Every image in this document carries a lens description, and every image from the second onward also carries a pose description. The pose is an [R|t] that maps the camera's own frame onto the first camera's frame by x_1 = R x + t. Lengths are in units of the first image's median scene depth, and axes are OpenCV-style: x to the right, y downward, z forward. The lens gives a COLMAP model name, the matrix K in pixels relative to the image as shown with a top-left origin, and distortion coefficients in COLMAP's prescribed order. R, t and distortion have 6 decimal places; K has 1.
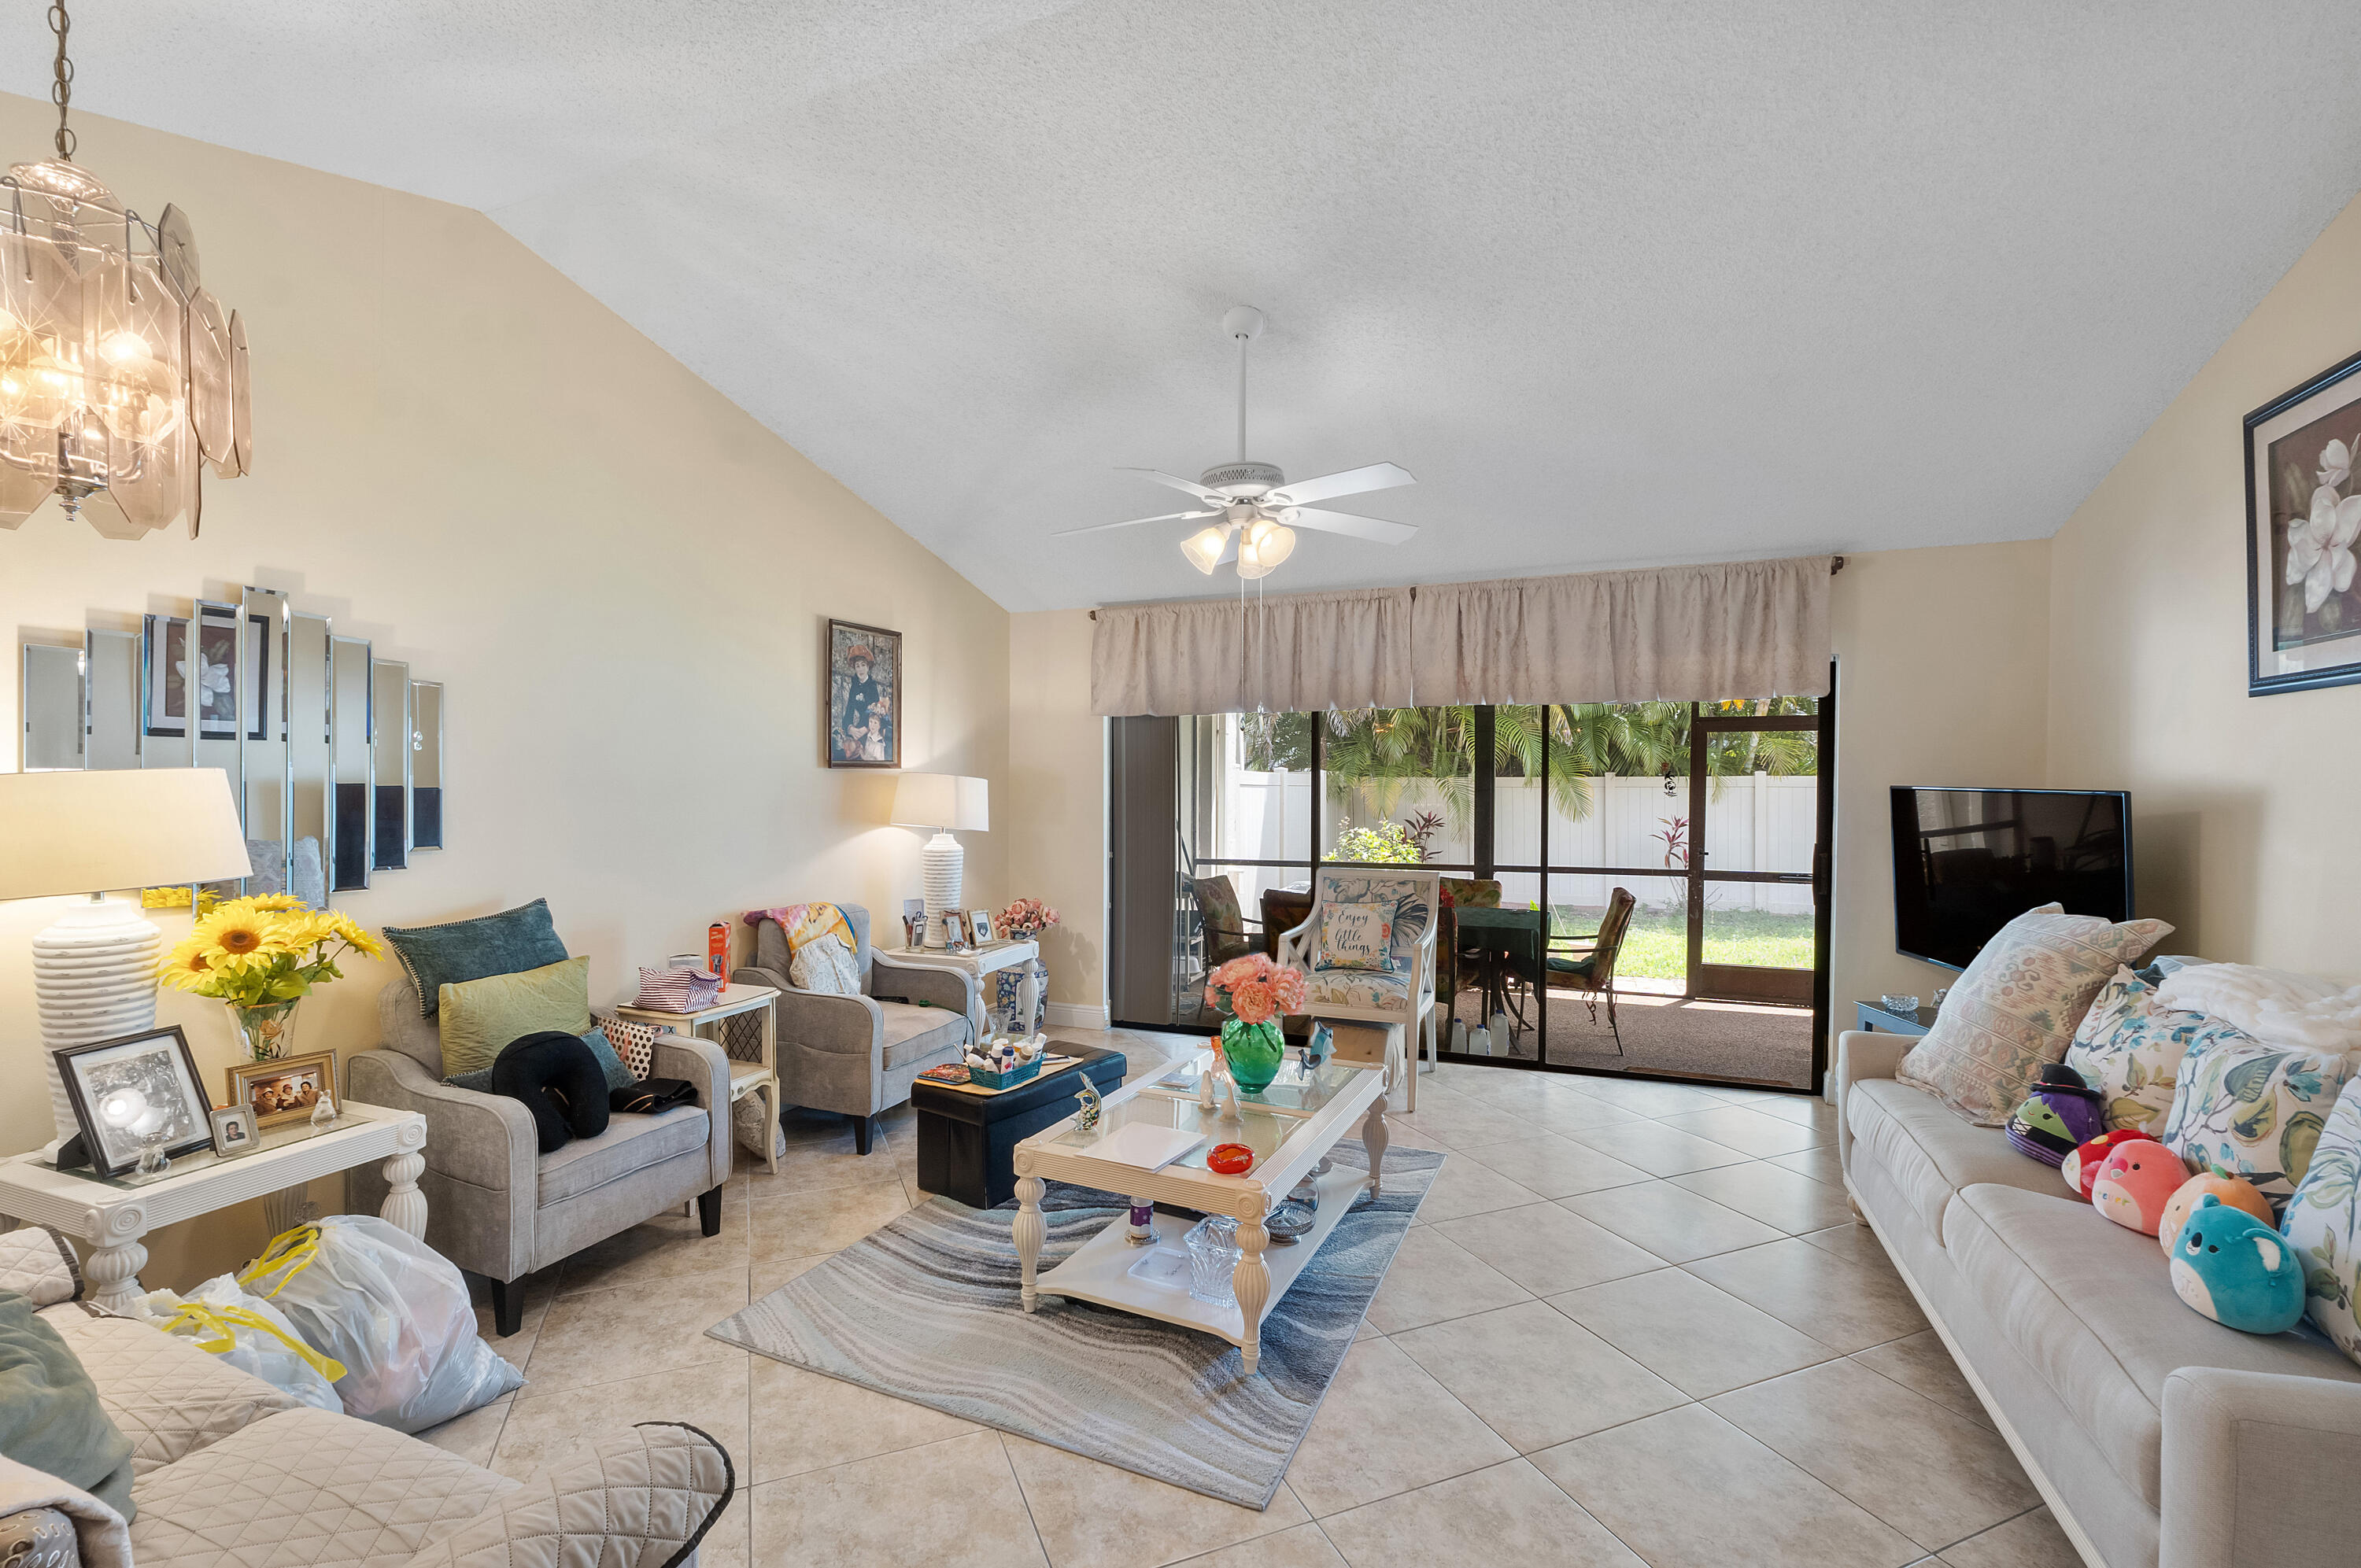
lens RADIAL K [[999.4, 0, 1198.6], [0, 999.4, 810.1], [0, 0, 1]] dist [-0.002718, -0.000049]
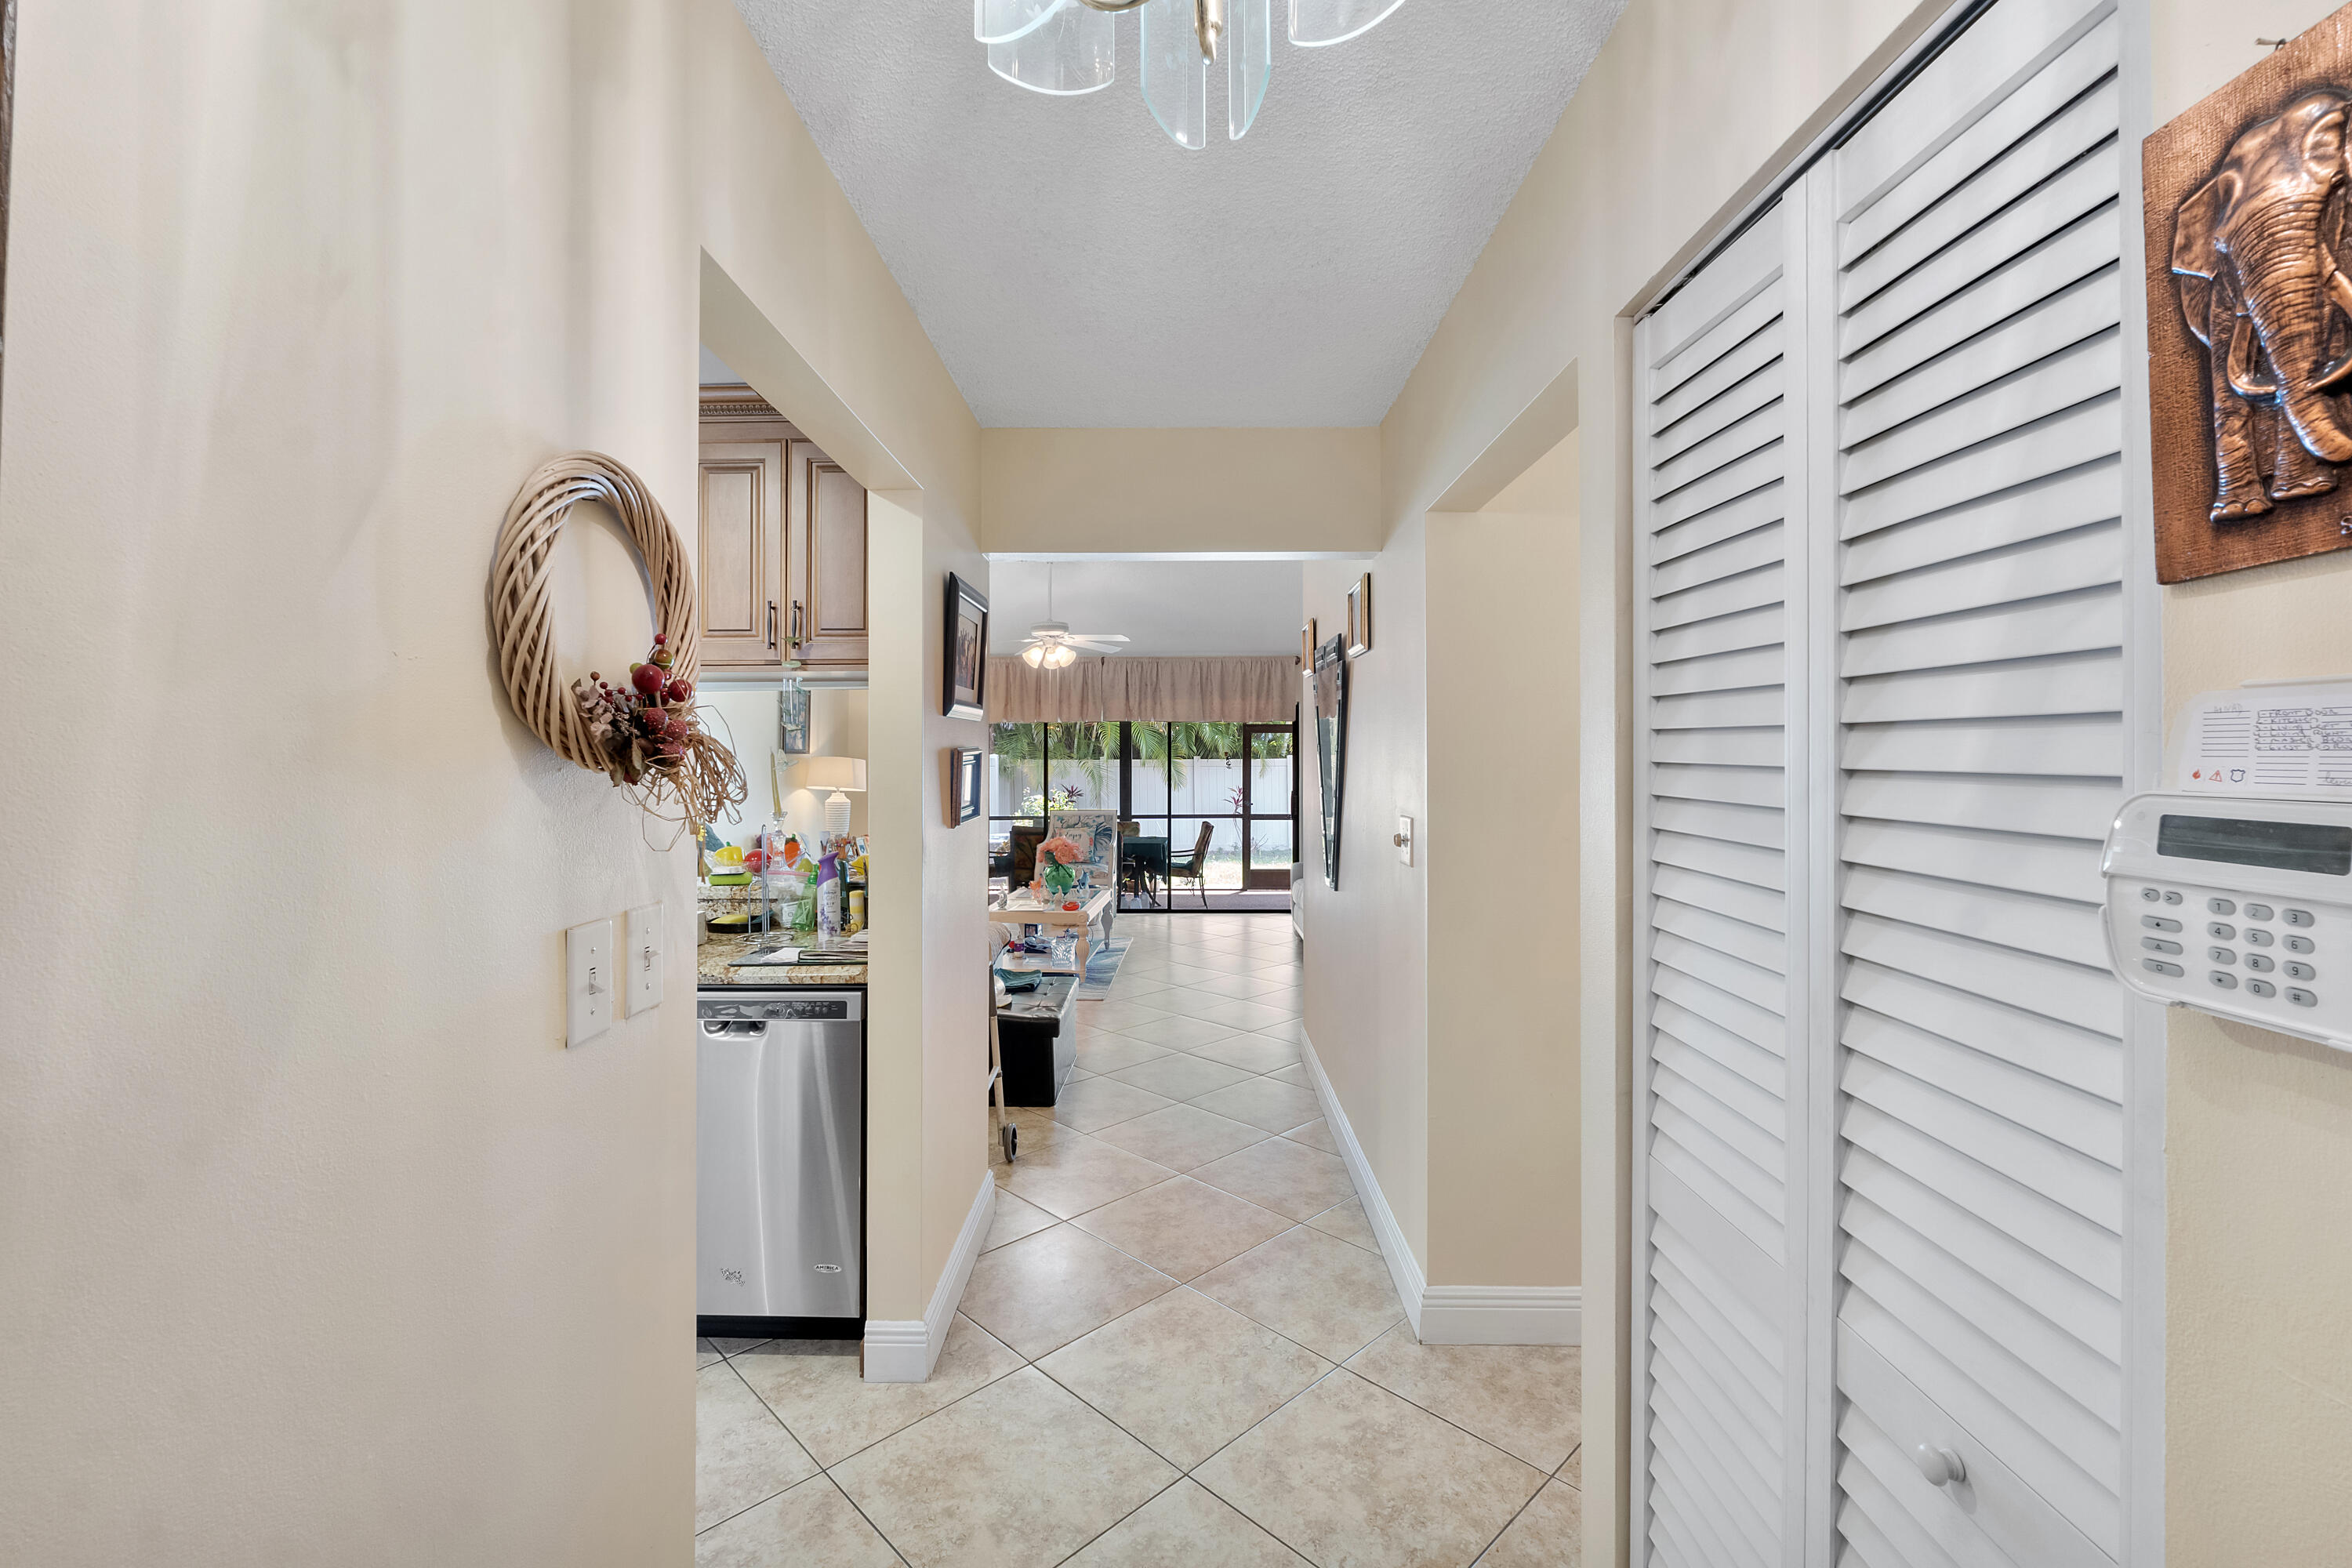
lens RADIAL K [[995.8, 0, 1175.5], [0, 995.8, 771.6], [0, 0, 1]] dist [-0.002718, -0.000049]
pose [[0.931056, -0.003449, 0.364860, -0.325354], [0.011284, 0.999749, -0.019344, 0.025817], [-0.364701, 0.022127, 0.930862, -0.748494]]
